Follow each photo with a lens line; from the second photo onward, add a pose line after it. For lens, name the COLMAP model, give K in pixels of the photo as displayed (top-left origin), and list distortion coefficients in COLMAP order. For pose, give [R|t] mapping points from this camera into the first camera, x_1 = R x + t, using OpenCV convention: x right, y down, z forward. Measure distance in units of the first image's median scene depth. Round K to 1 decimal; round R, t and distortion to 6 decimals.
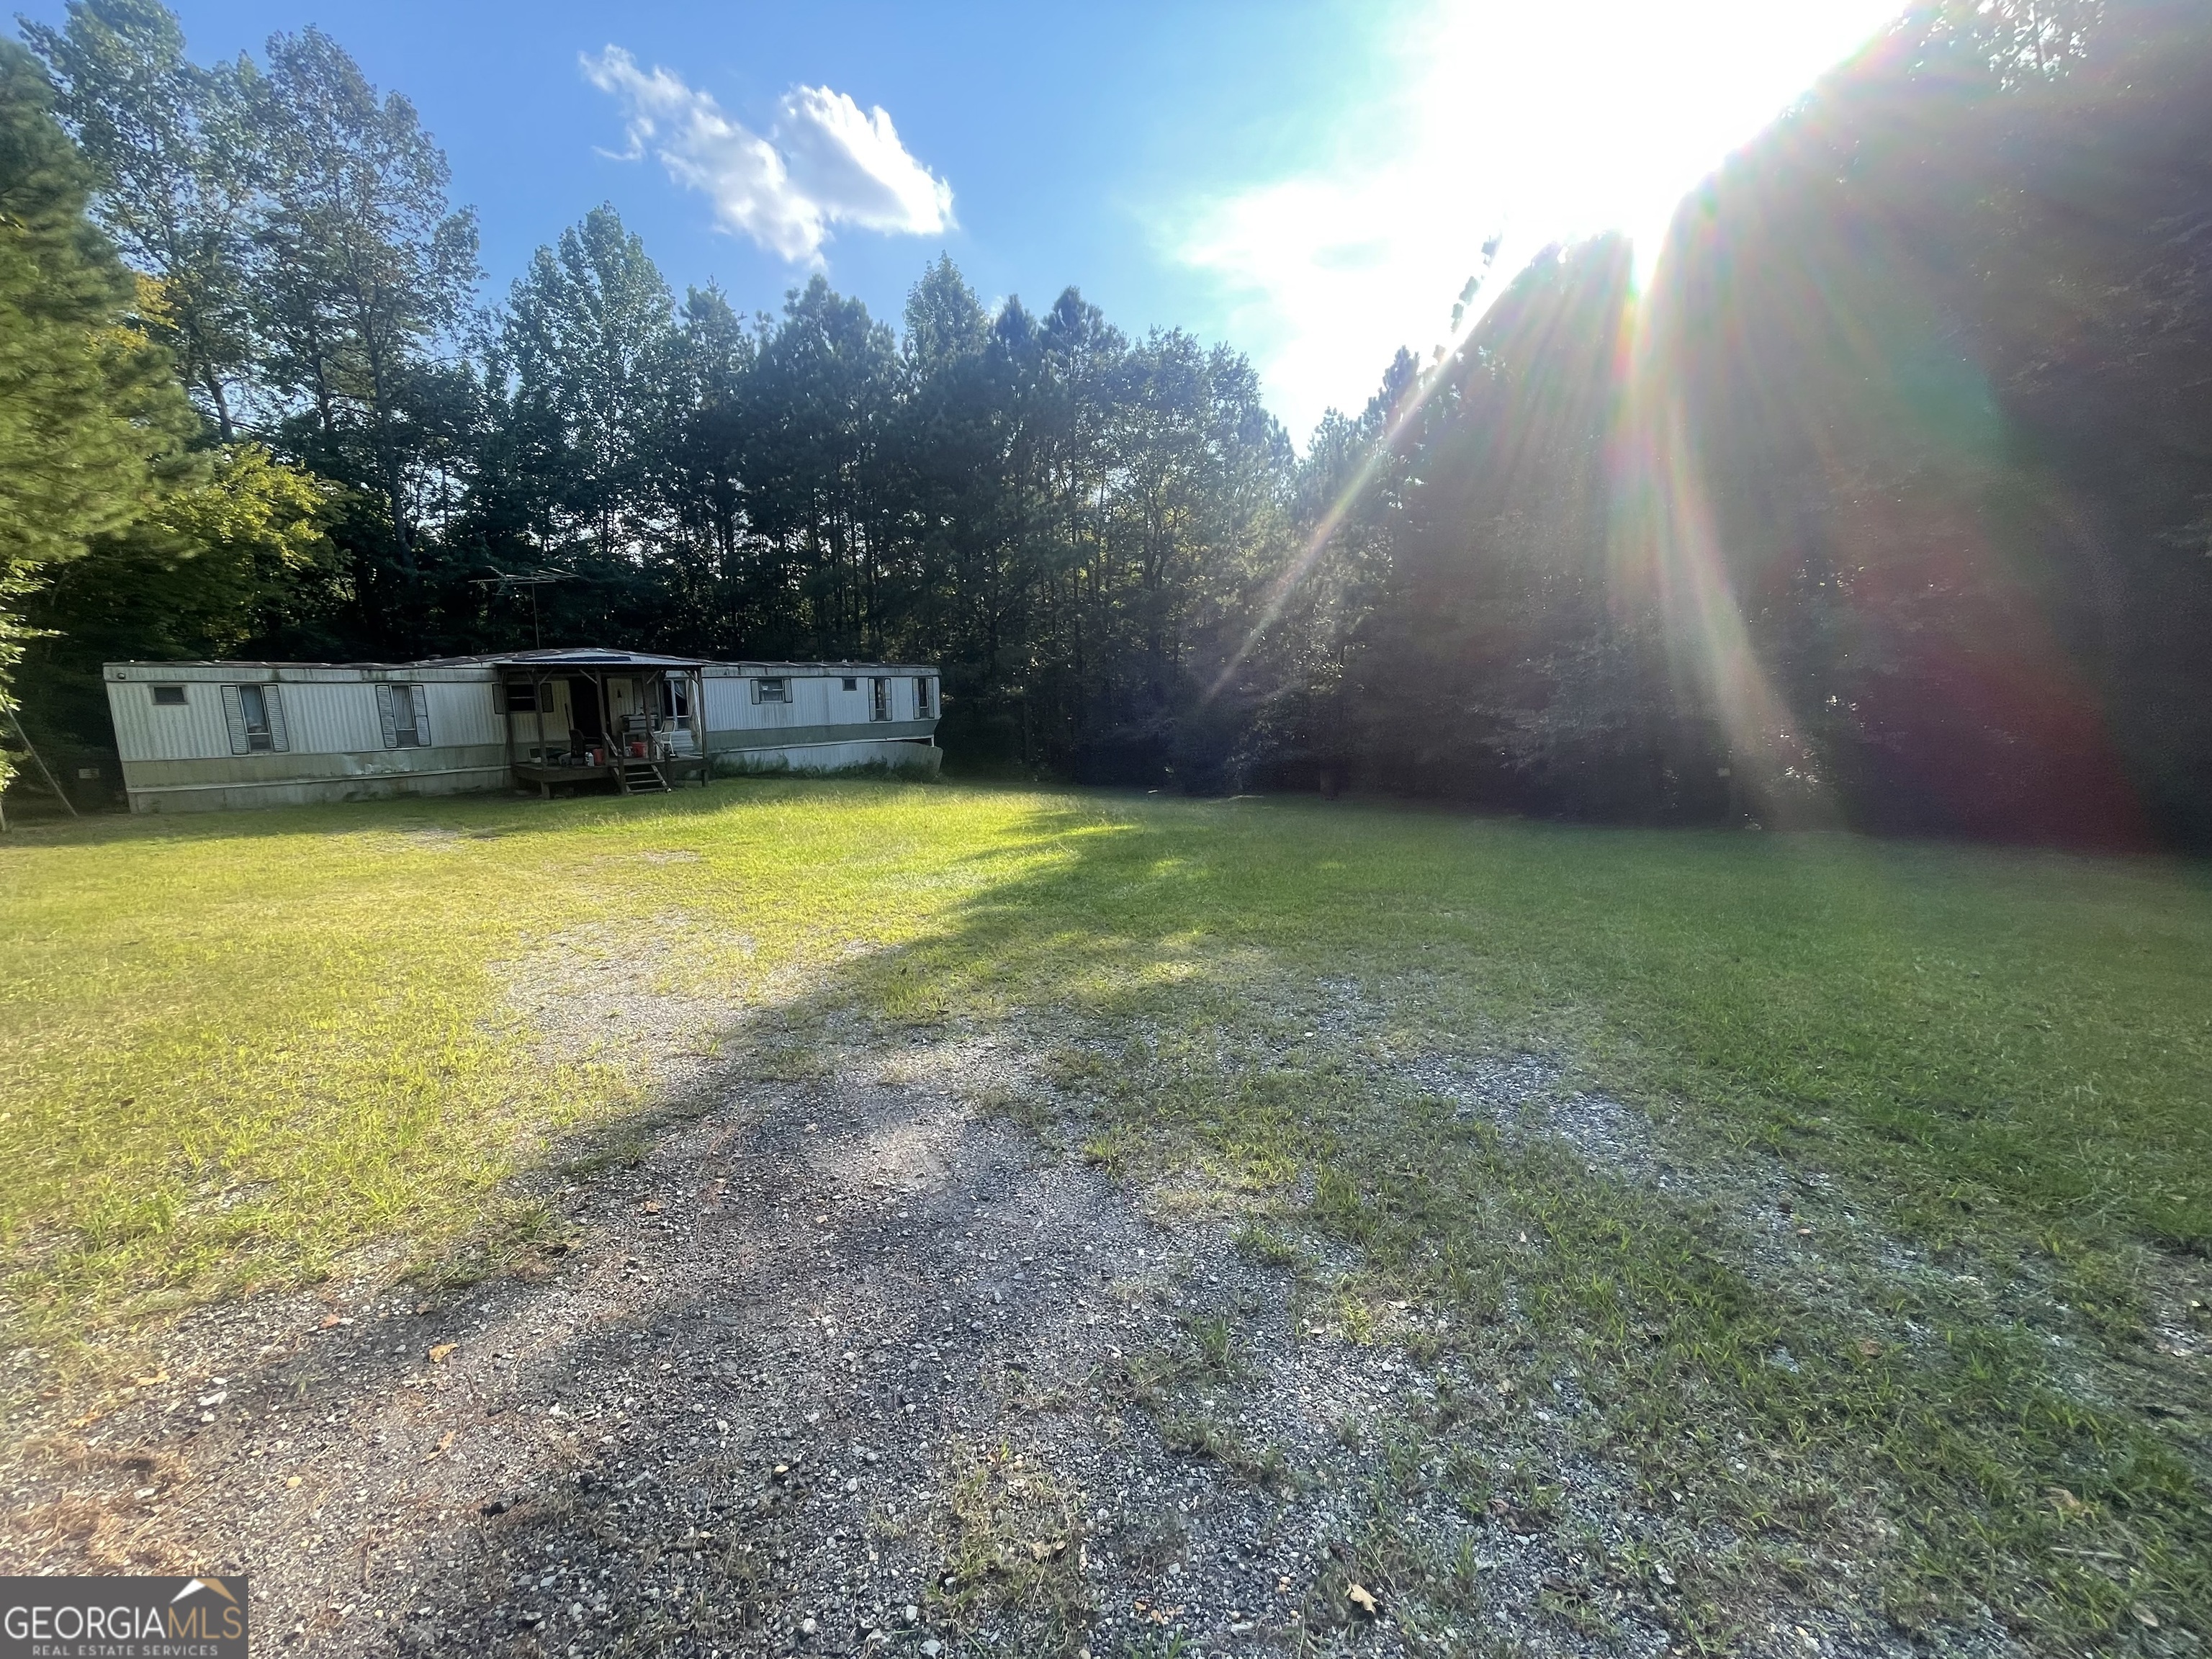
lens RADIAL K [[885.9, 0, 1106.0], [0, 885.9, 829.5], [0, 0, 1]] dist [0.002962, 0.000434]
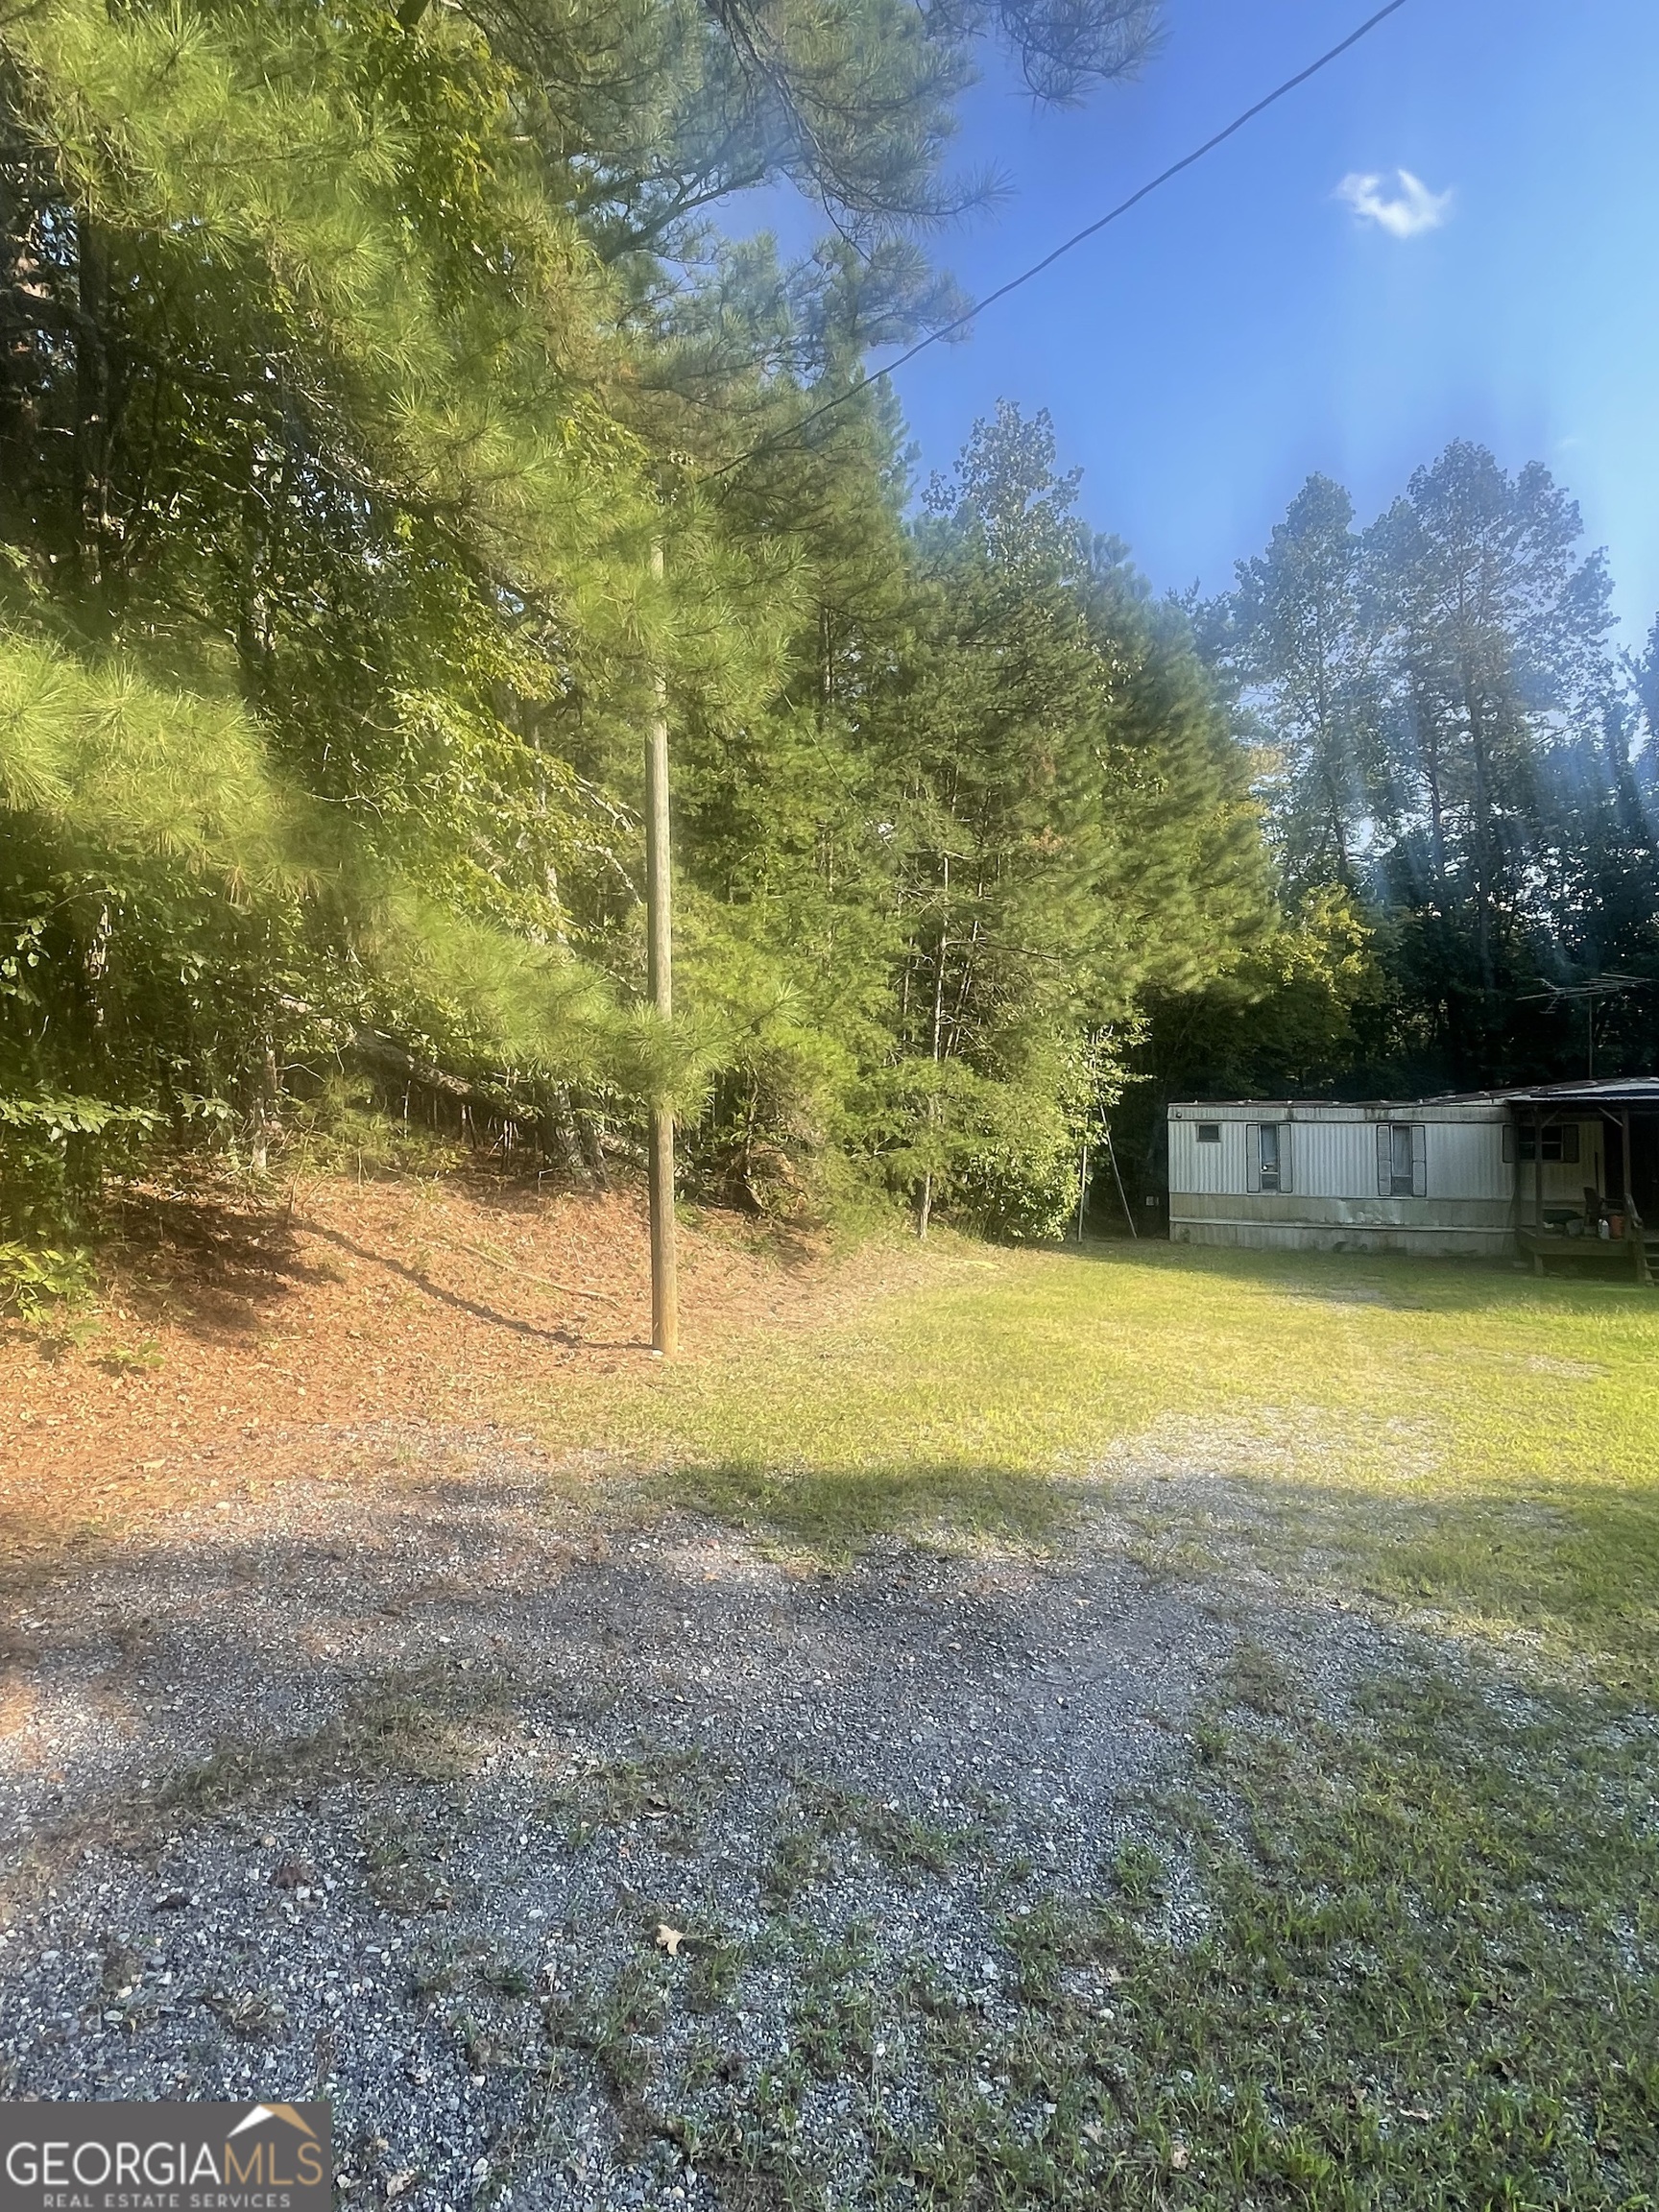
lens RADIAL K [[1282.5, 0, 829.5], [0, 1282.5, 1106.0], [0, 0, 1]] dist [0.000651, -0.000110]
pose [[0.370010, -0.004334, -0.929018, 0.163992], [-0.161174, 0.984526, -0.068786, -0.003879], [0.914940, 0.175185, 0.363586, 0.021777]]
